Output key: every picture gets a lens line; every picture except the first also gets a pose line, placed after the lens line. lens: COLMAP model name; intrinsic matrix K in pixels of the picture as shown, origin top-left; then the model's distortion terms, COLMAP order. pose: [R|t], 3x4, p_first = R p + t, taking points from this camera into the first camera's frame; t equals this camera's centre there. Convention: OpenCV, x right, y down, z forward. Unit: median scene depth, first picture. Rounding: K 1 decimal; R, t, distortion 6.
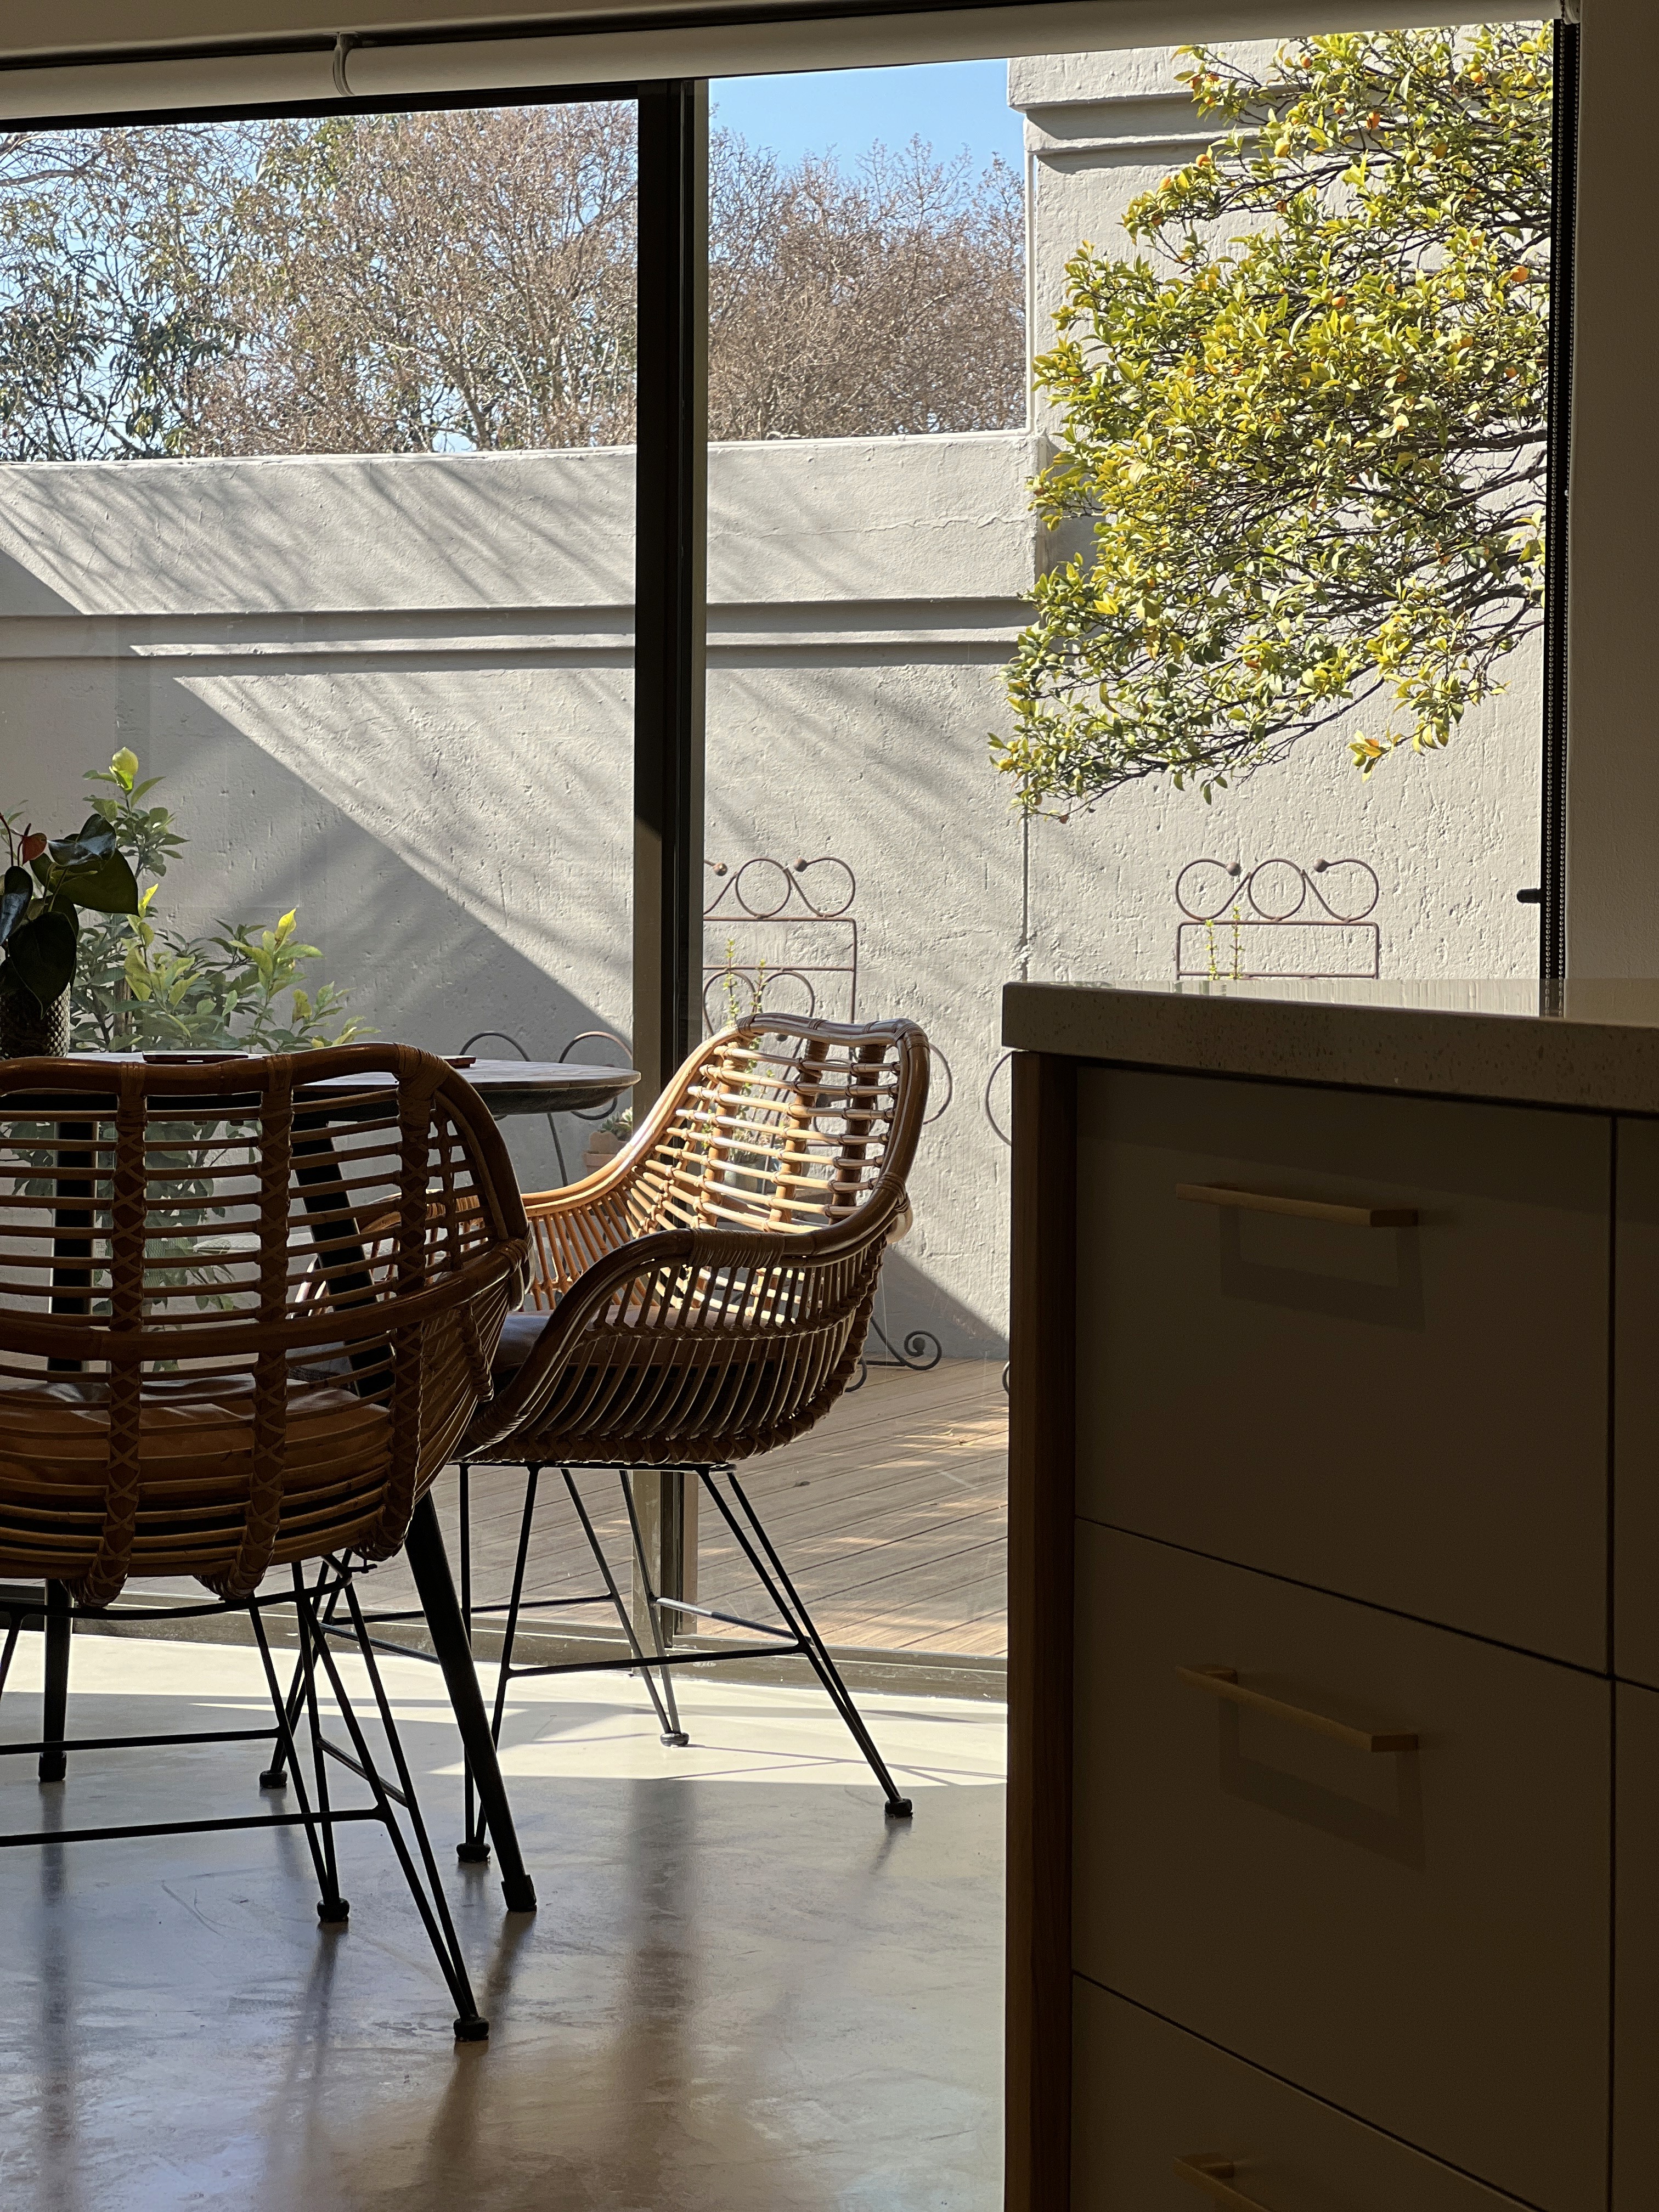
lens RADIAL K [[4944.3, 0, 829.5], [0, 4944.3, 1106.0], [0, 0, 1]] dist [-0.090707, 5.038929]
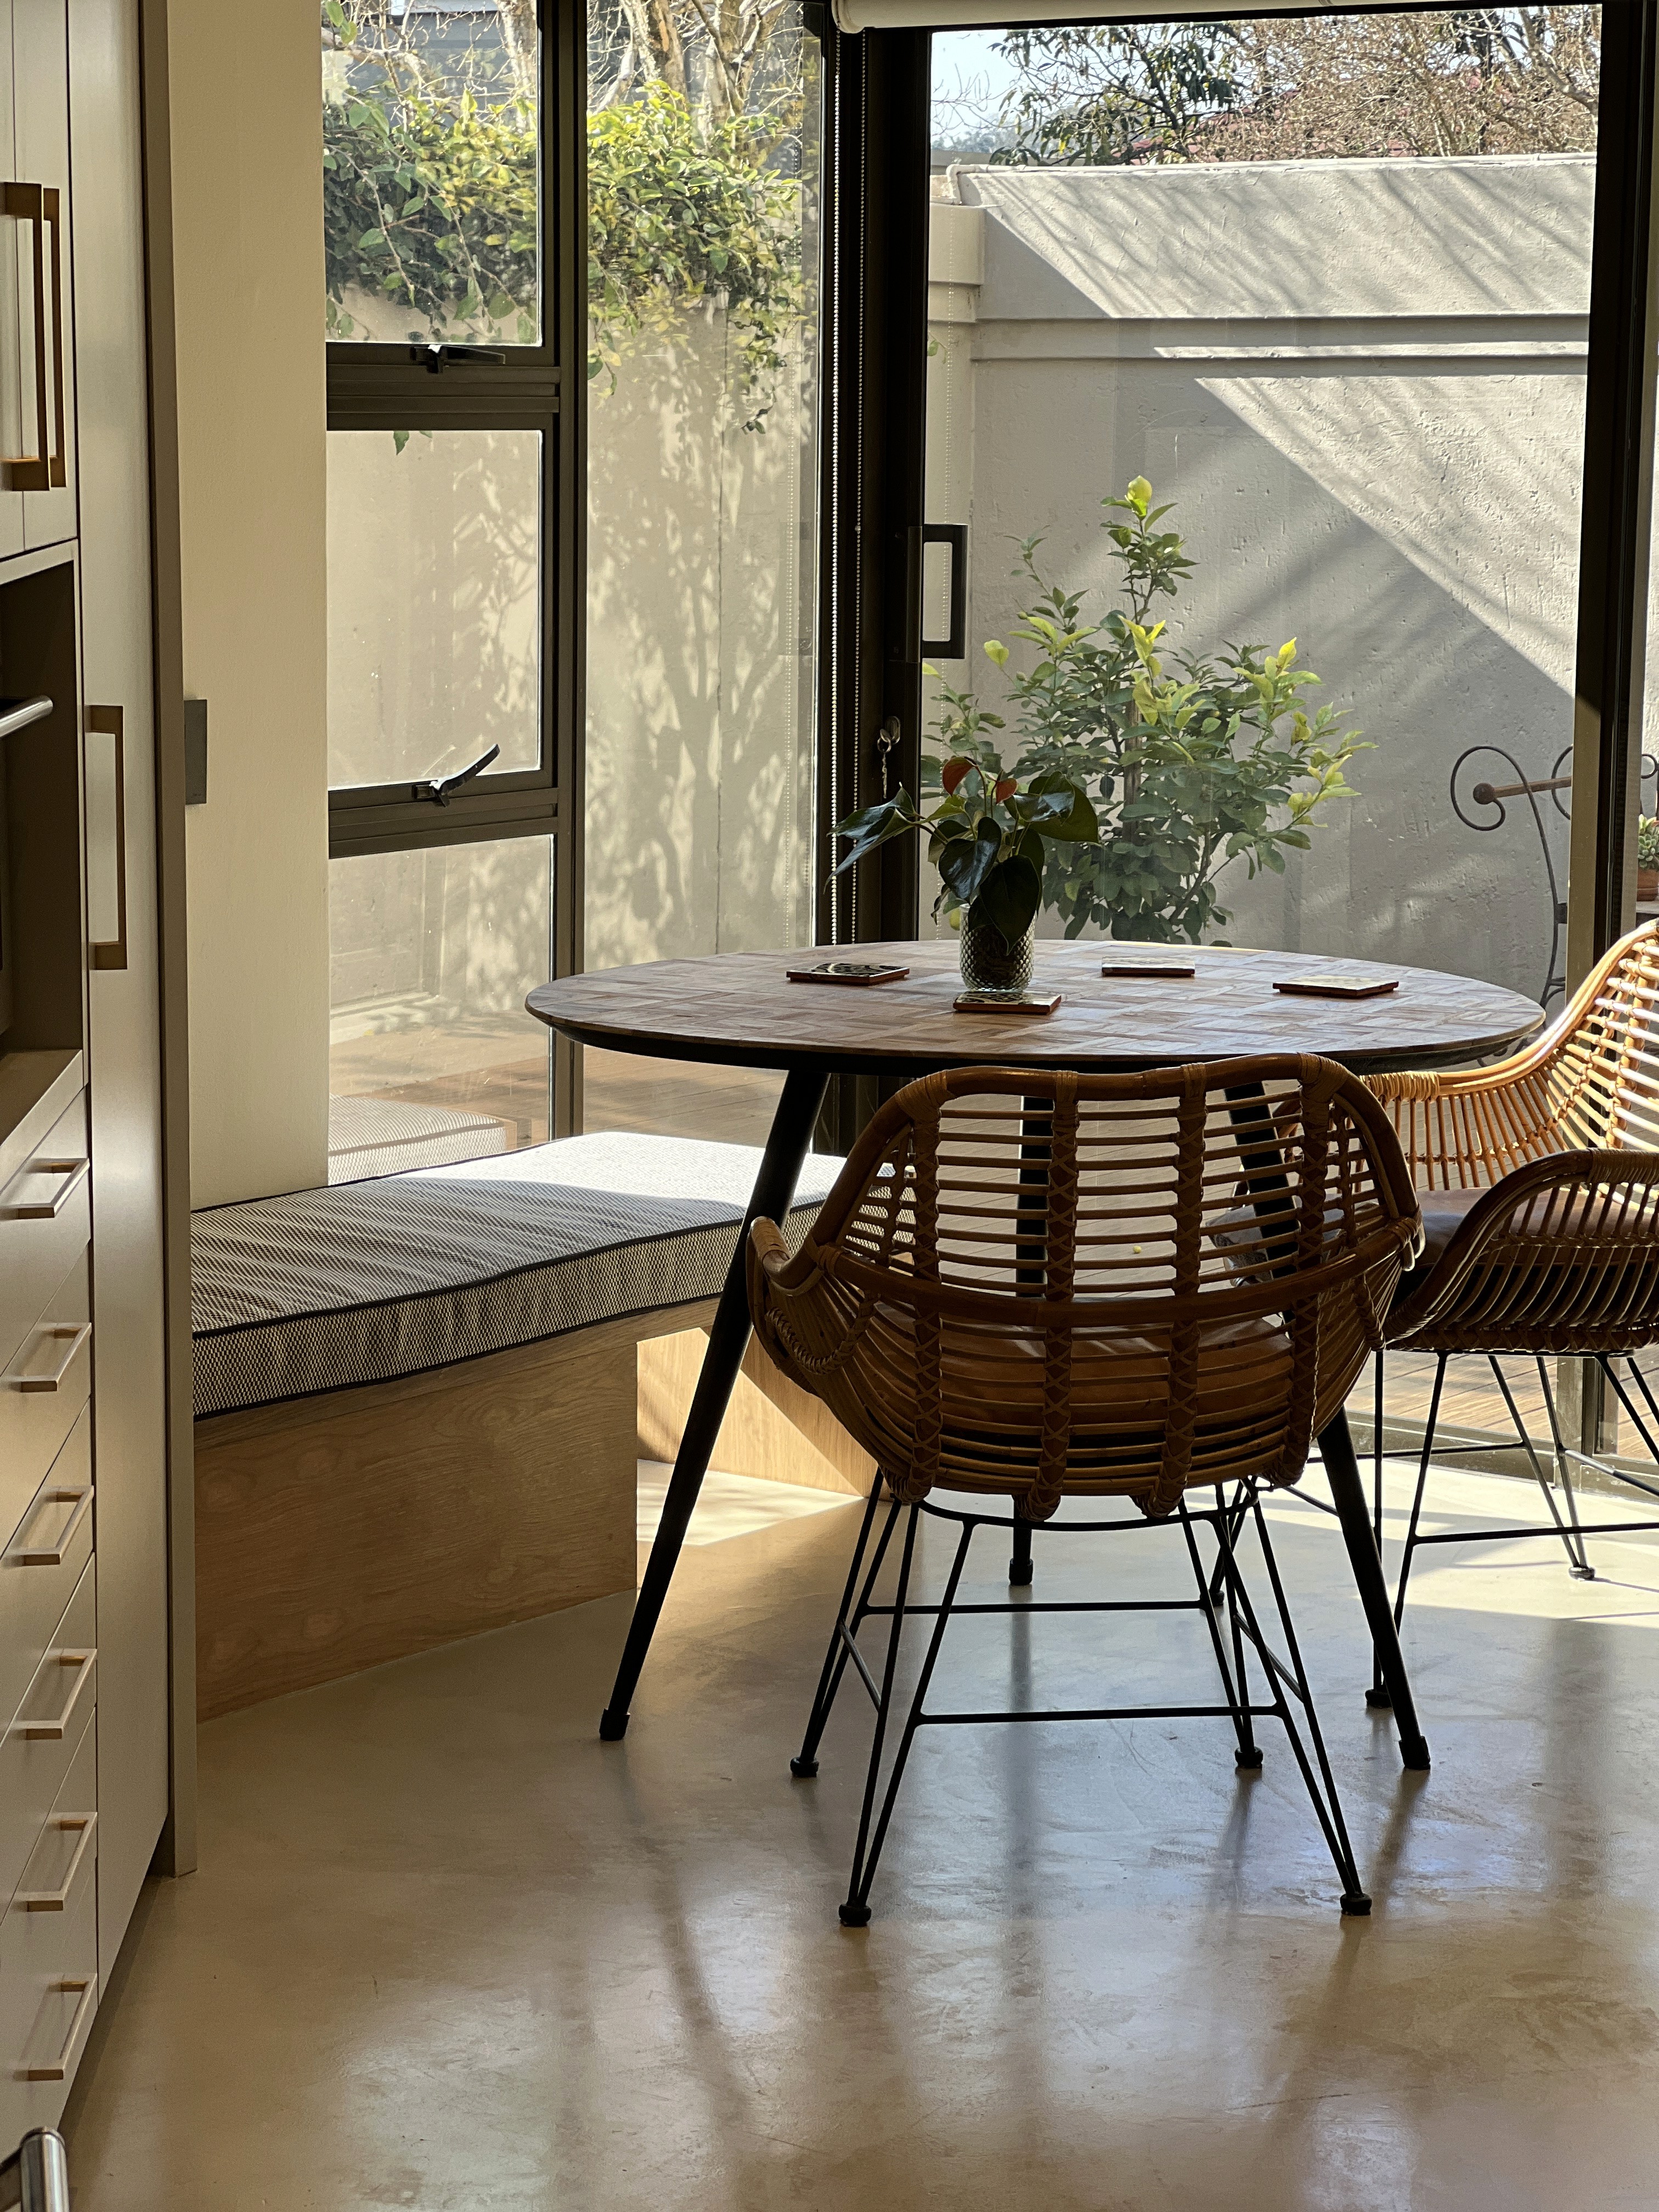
lens RADIAL K [[4944.3, 0, 829.5], [0, 4944.3, 1106.0], [0, 0, 1]] dist [-0.090707, 5.038929]
pose [[0.977214, 0.030489, -0.210054, 0.033104], [-0.009201, 0.994784, 0.101588, -0.084340], [0.212055, -0.097340, 0.972398, -0.088198]]
